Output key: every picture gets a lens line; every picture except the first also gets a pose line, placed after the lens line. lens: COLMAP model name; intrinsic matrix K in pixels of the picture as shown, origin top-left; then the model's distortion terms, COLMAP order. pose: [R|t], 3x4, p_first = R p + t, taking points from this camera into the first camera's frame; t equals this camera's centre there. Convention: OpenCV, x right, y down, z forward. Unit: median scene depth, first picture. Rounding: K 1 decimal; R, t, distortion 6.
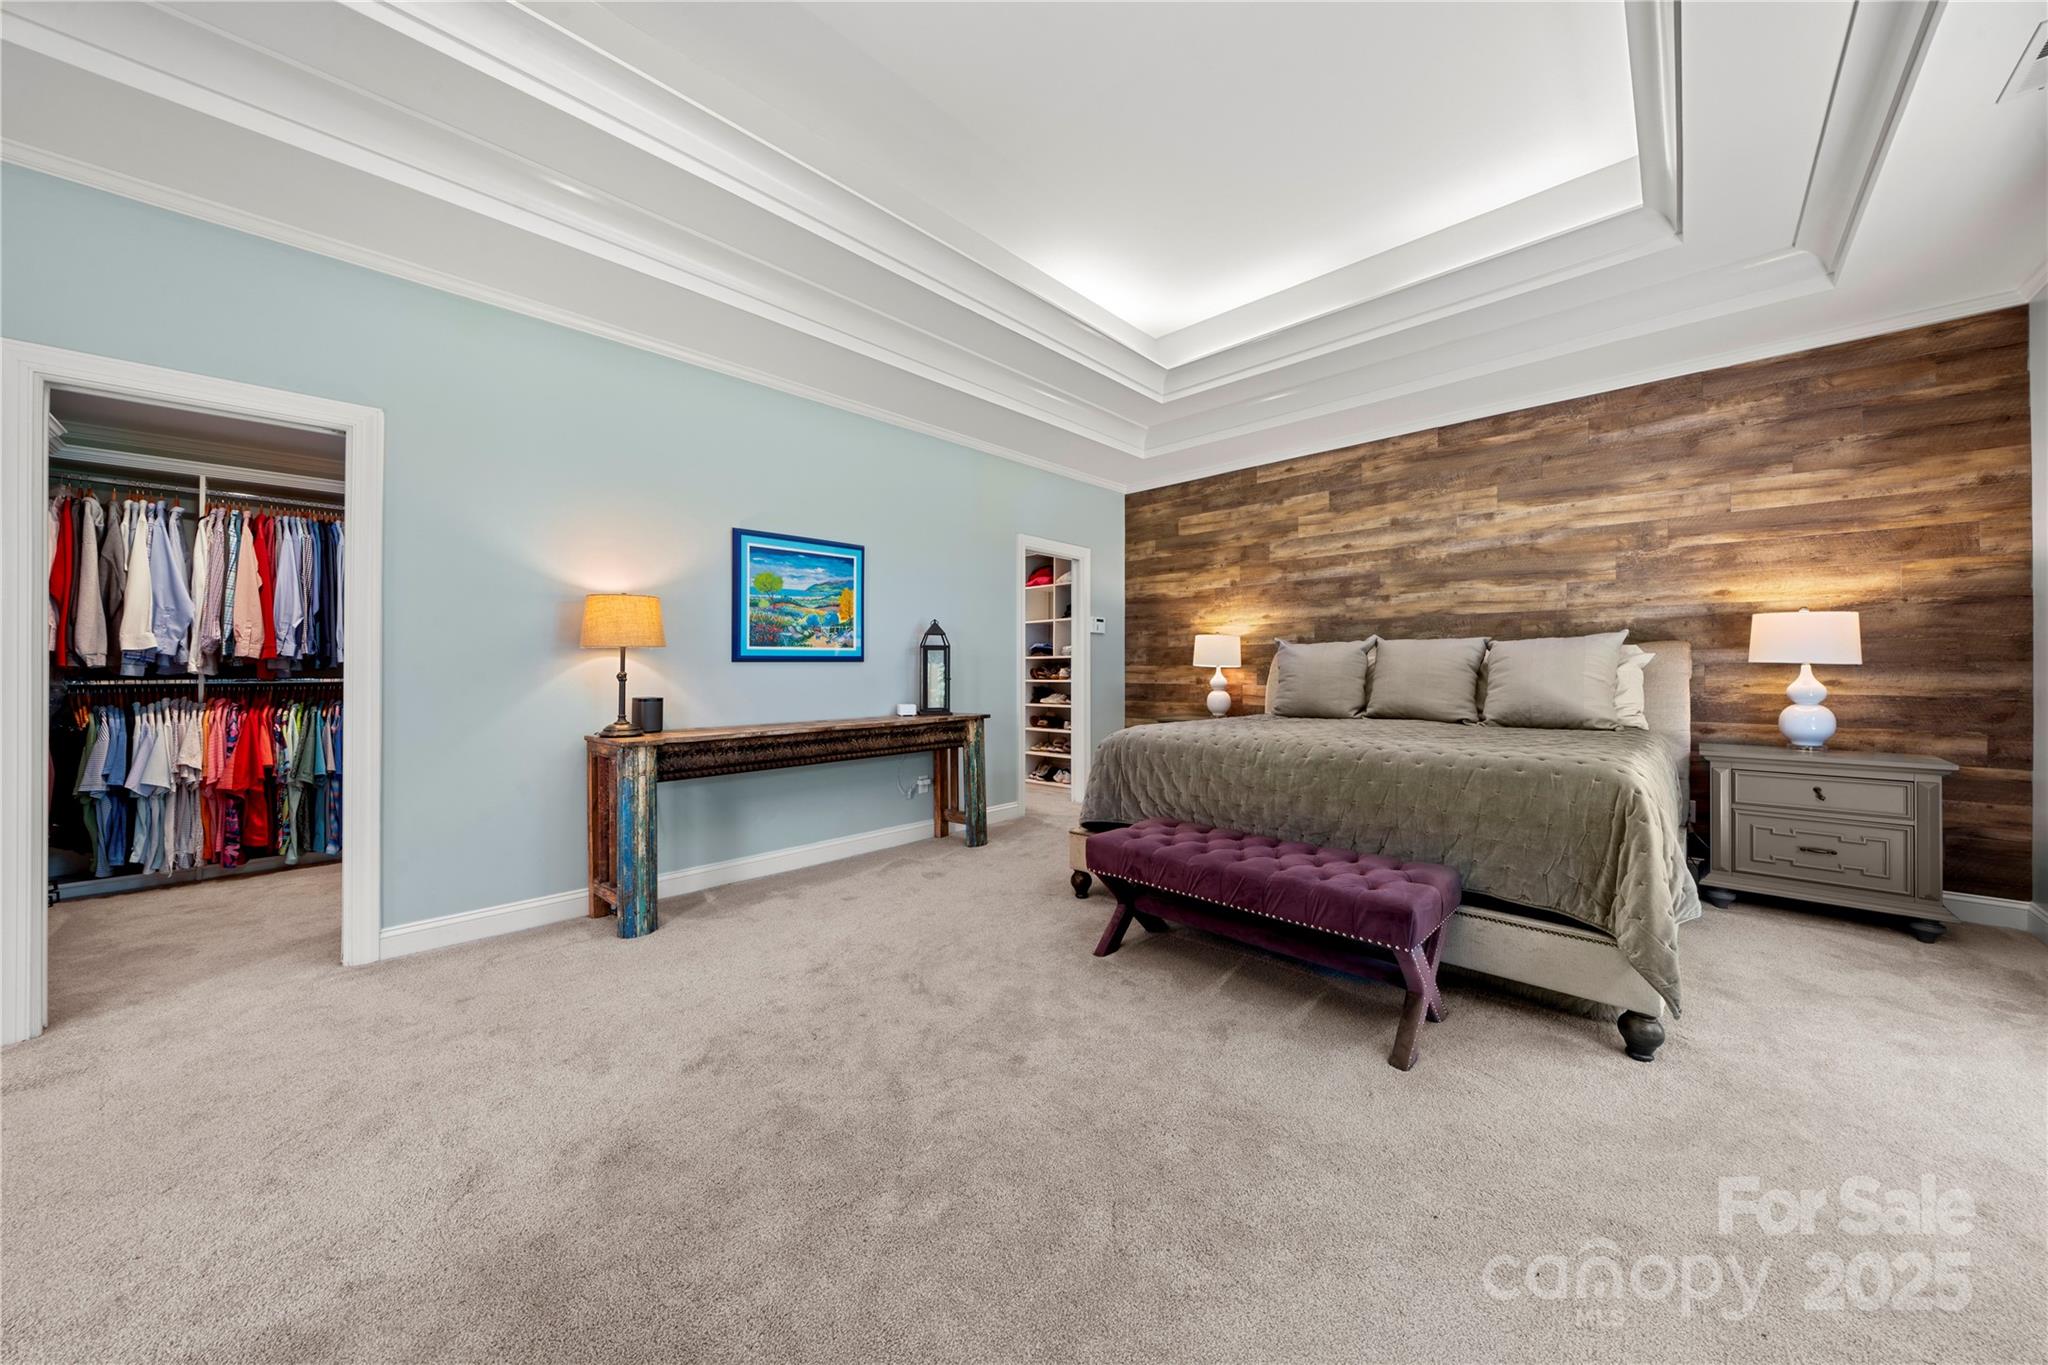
lens RADIAL K [[698.3, 0, 1014.2], [0, 698.3, 651.7], [0, 0, 1]] dist [-0.005675, -0.000314]
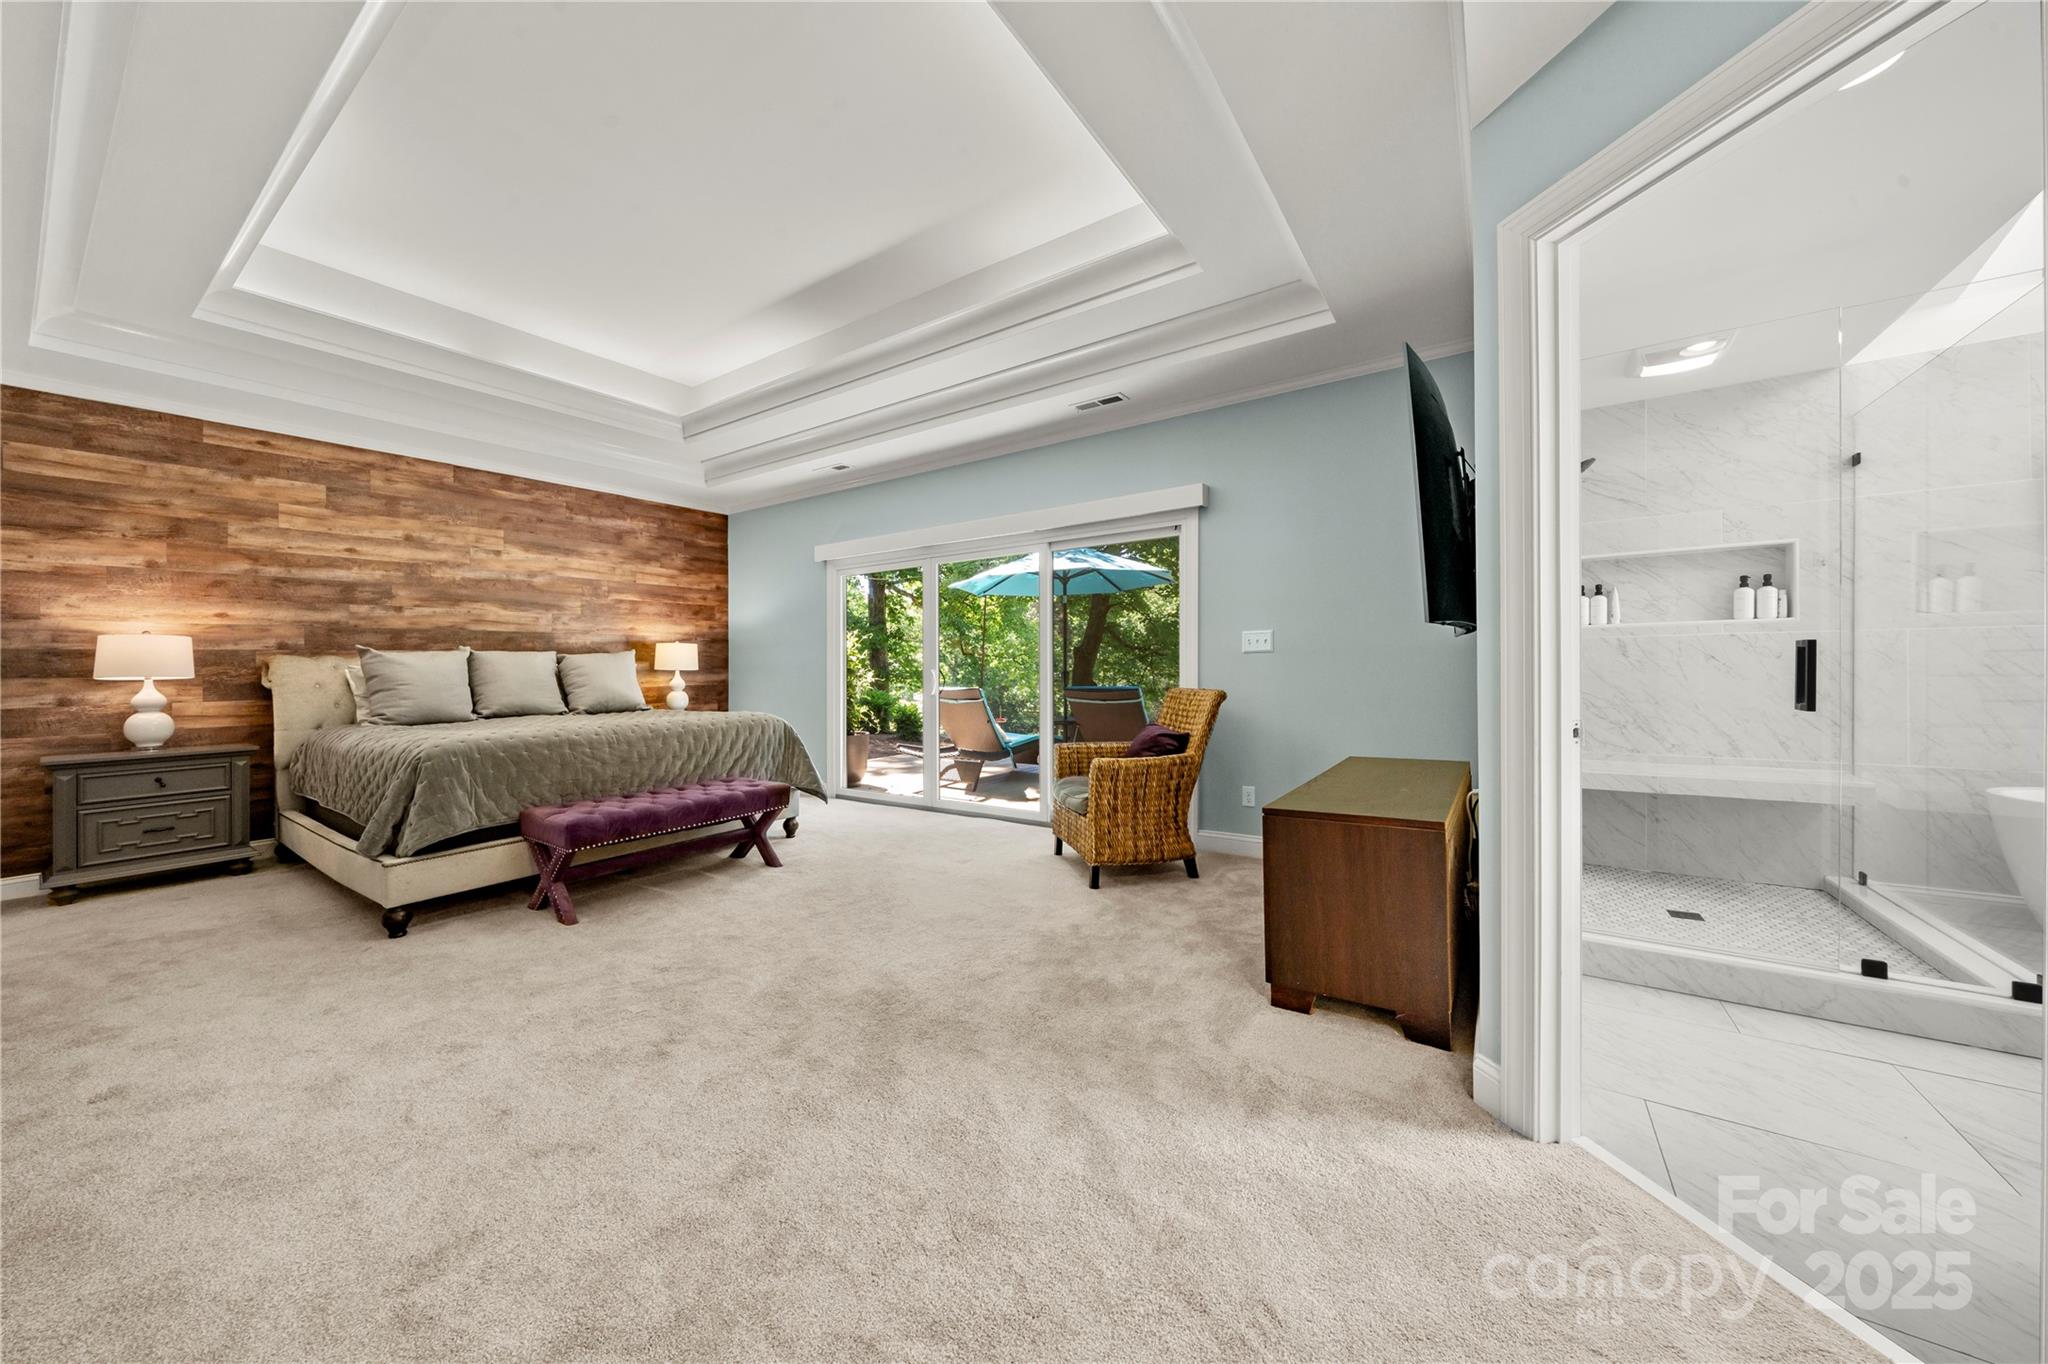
lens RADIAL K [[698.3, 0, 1026.2], [0, 698.3, 671.1], [0, 0, 1]] dist [-0.005675, -0.000314]
pose [[-0.177436, -0.007702, 0.984102, -0.709694], [-0.011418, 0.999918, 0.005768, -0.001376], [-0.984066, -0.010213, -0.177509, 0.286702]]
